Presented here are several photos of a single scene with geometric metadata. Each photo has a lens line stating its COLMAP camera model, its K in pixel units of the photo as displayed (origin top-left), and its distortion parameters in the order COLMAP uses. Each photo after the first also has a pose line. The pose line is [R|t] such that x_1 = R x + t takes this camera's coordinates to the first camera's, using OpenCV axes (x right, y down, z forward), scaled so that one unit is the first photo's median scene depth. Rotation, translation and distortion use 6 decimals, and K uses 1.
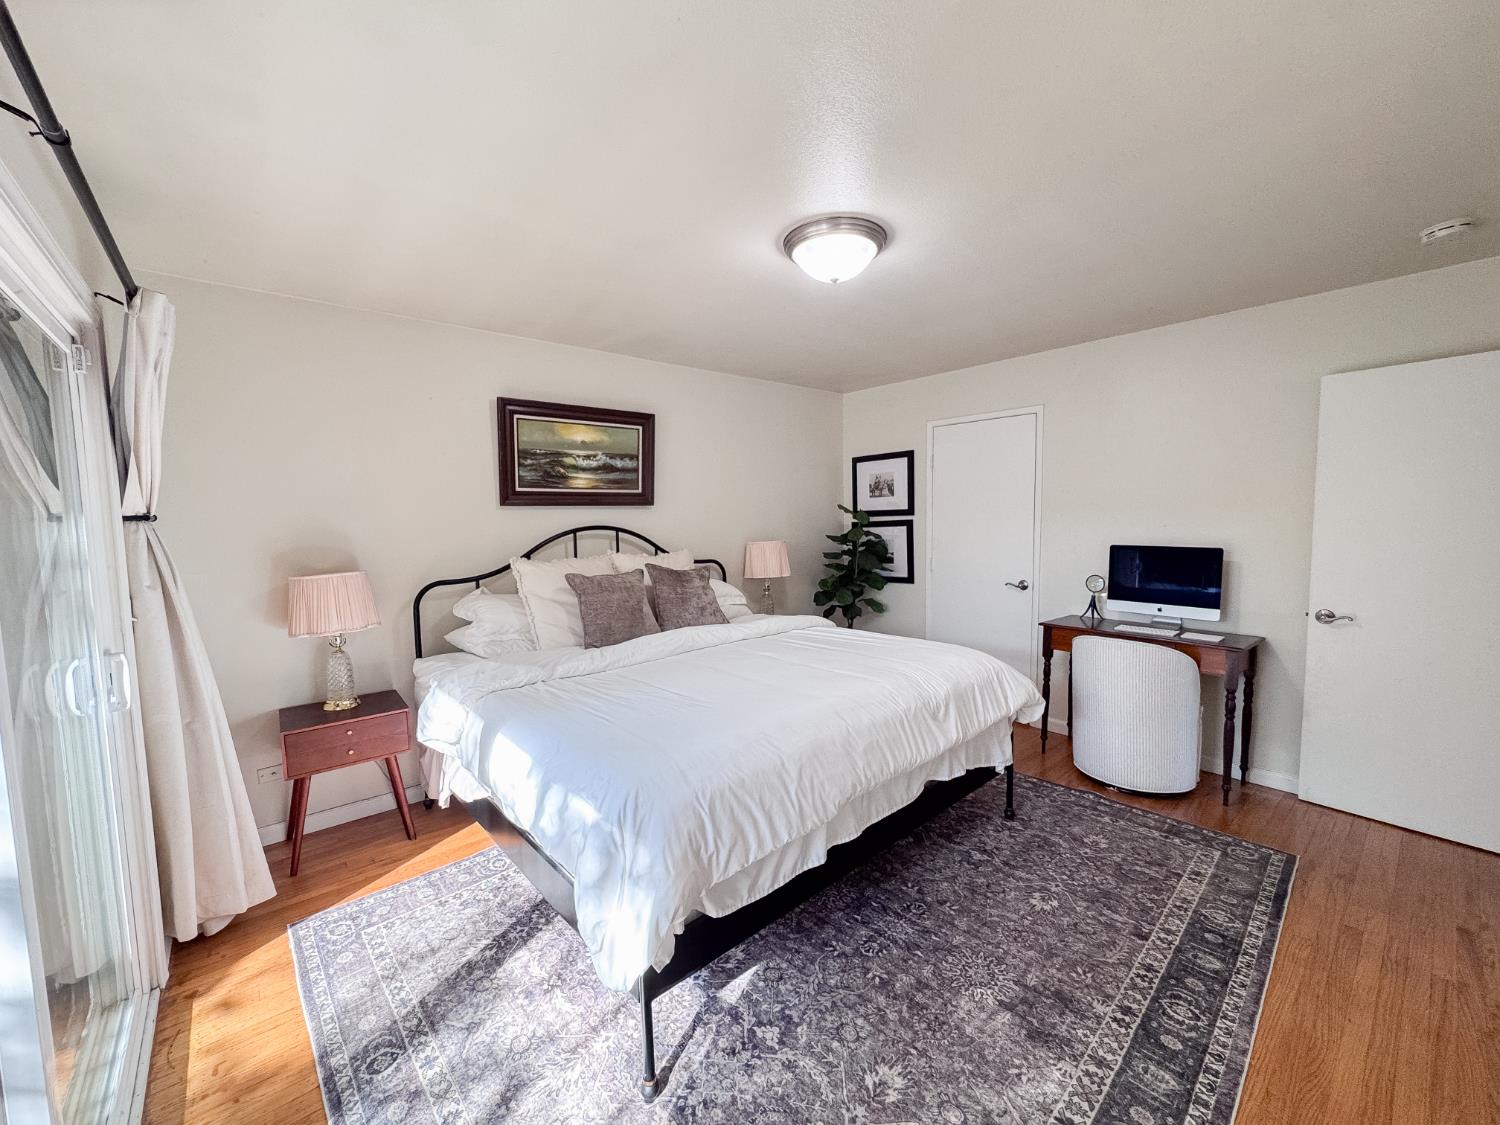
lens RADIAL K [[599.1, 0, 749.9], [0, 599.1, 558.8], [0, 0, 1]] dist [-0.000568, -0.000542]
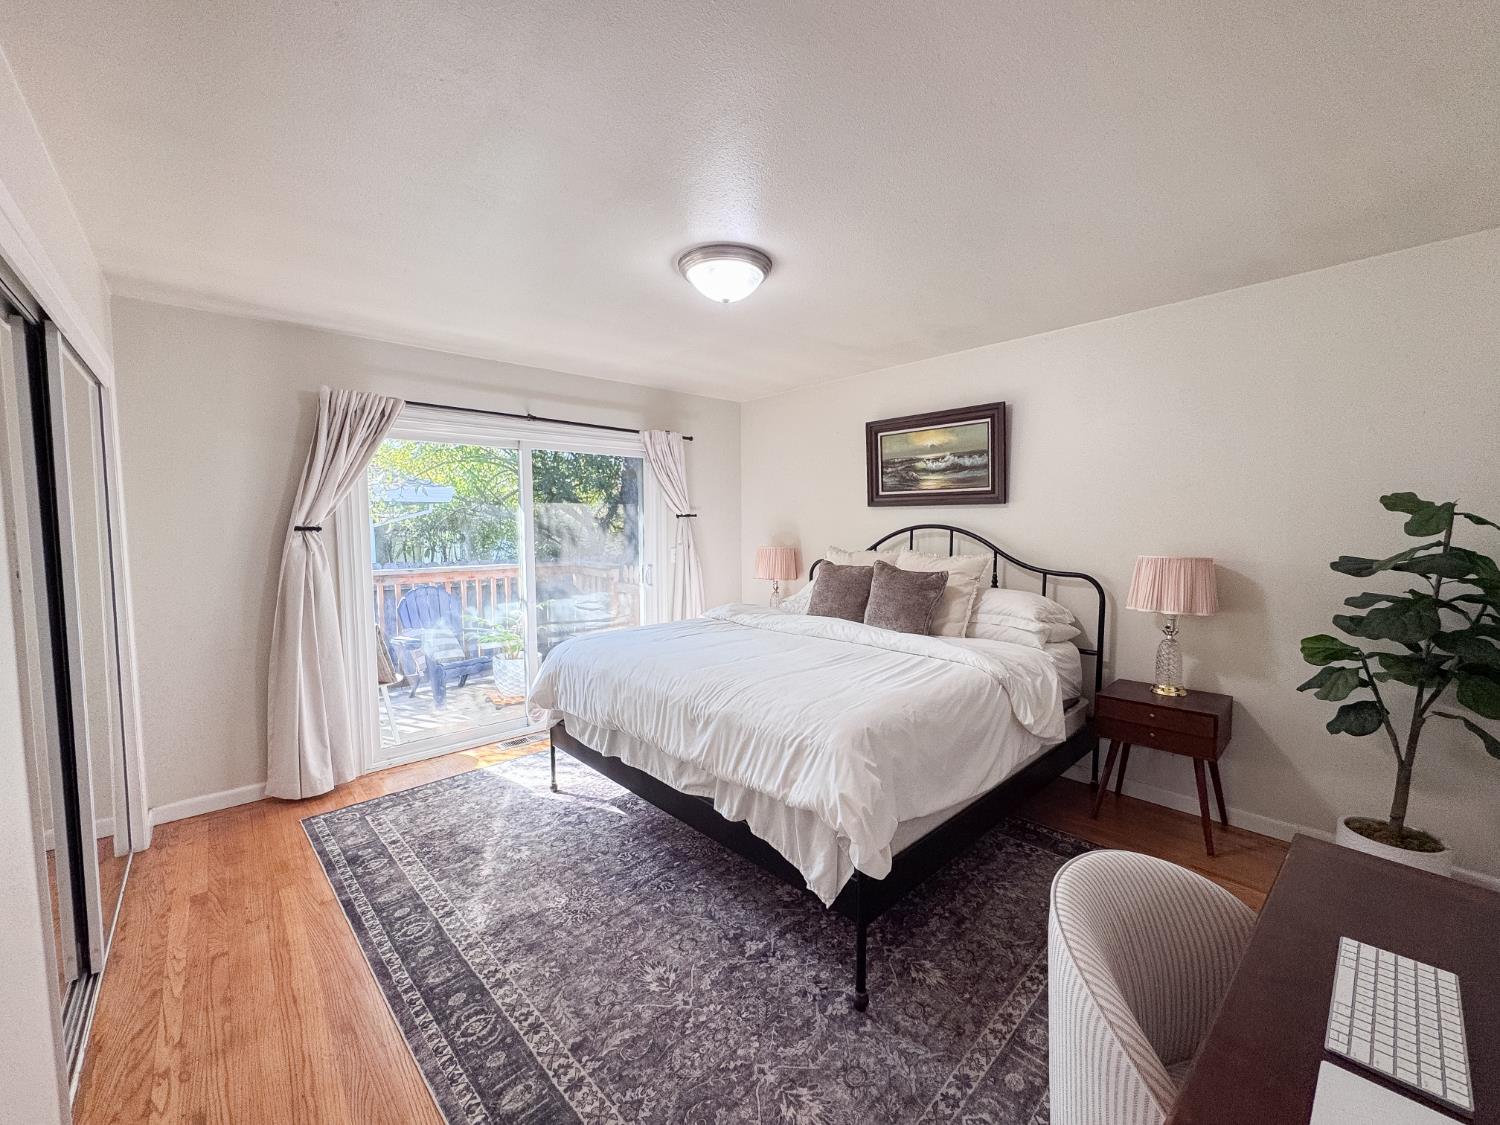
lens RADIAL K [[599.1, 0, 751.2], [0, 599.1, 558.7], [0, 0, 1]] dist [-0.000568, -0.000542]
pose [[0.029550, 0.079034, -0.996434, 1.301182], [-0.070751, 0.994534, 0.076786, -0.088641], [0.997056, 0.068230, 0.034980, 1.072873]]
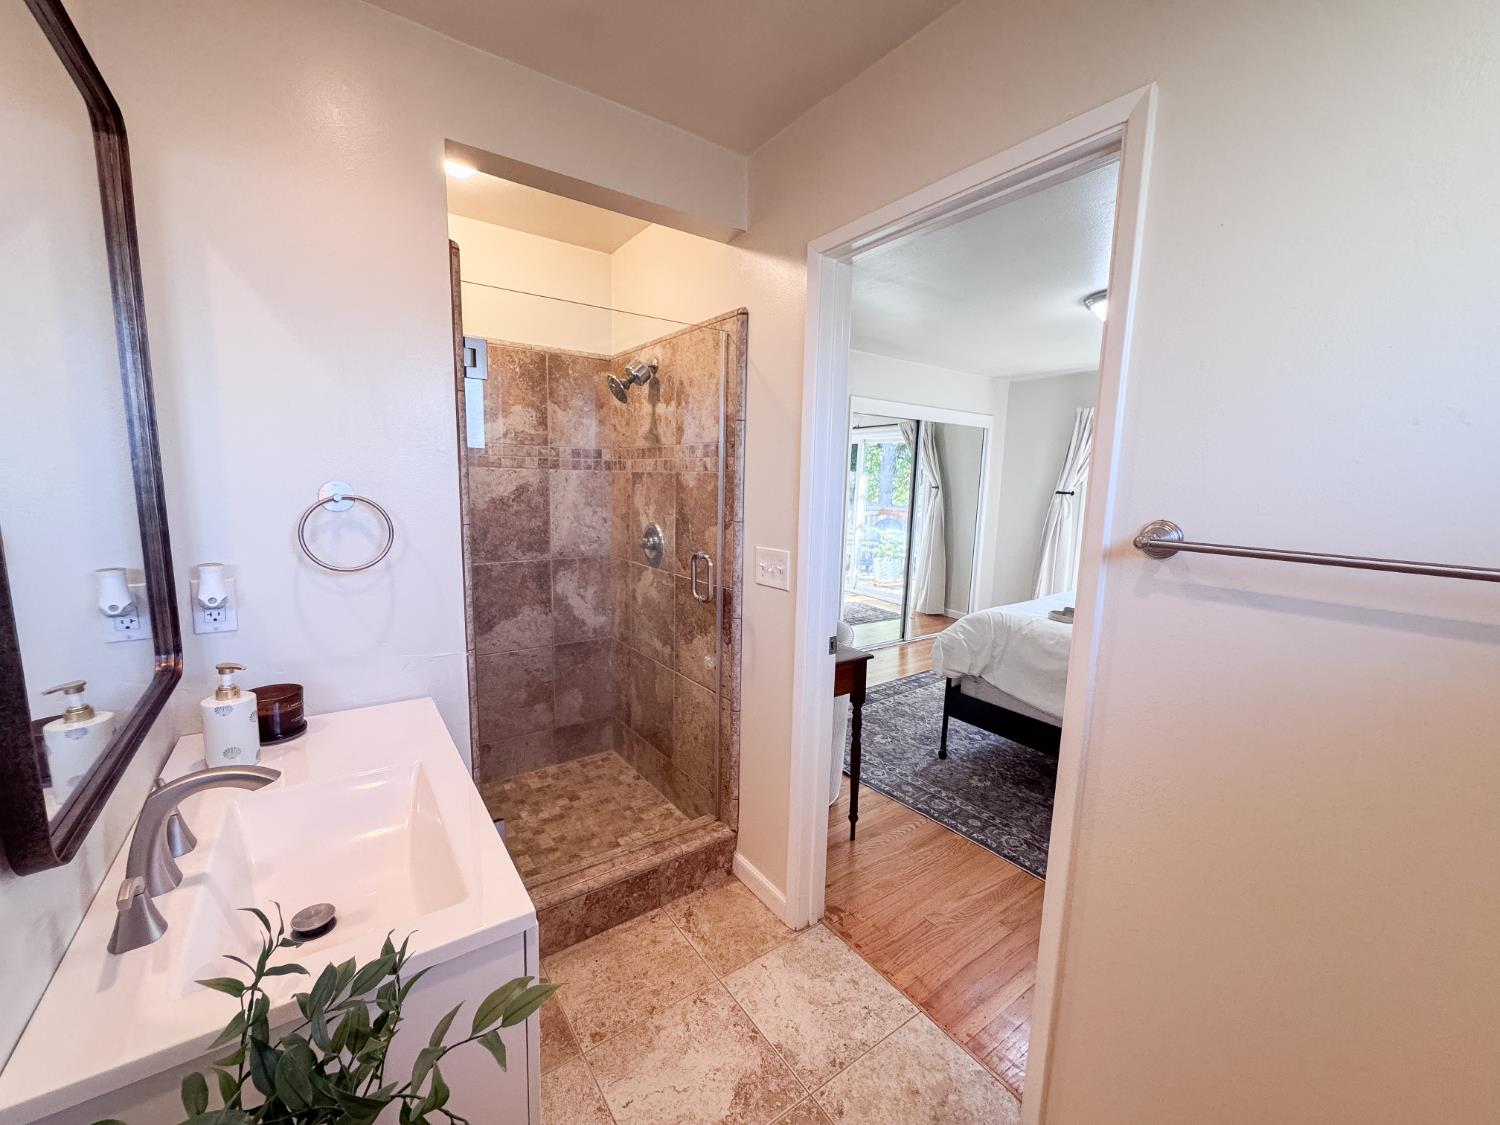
lens RADIAL K [[599.1, 0, 748.2], [0, 599.1, 565.8], [0, 0, 1]] dist [-0.000568, -0.000542]
pose [[-0.996103, -0.018598, 0.086215, 0.912610], [0.000564, 0.976151, 0.217090, -0.219265], [-0.088197, 0.216293, -0.972337, 2.649467]]
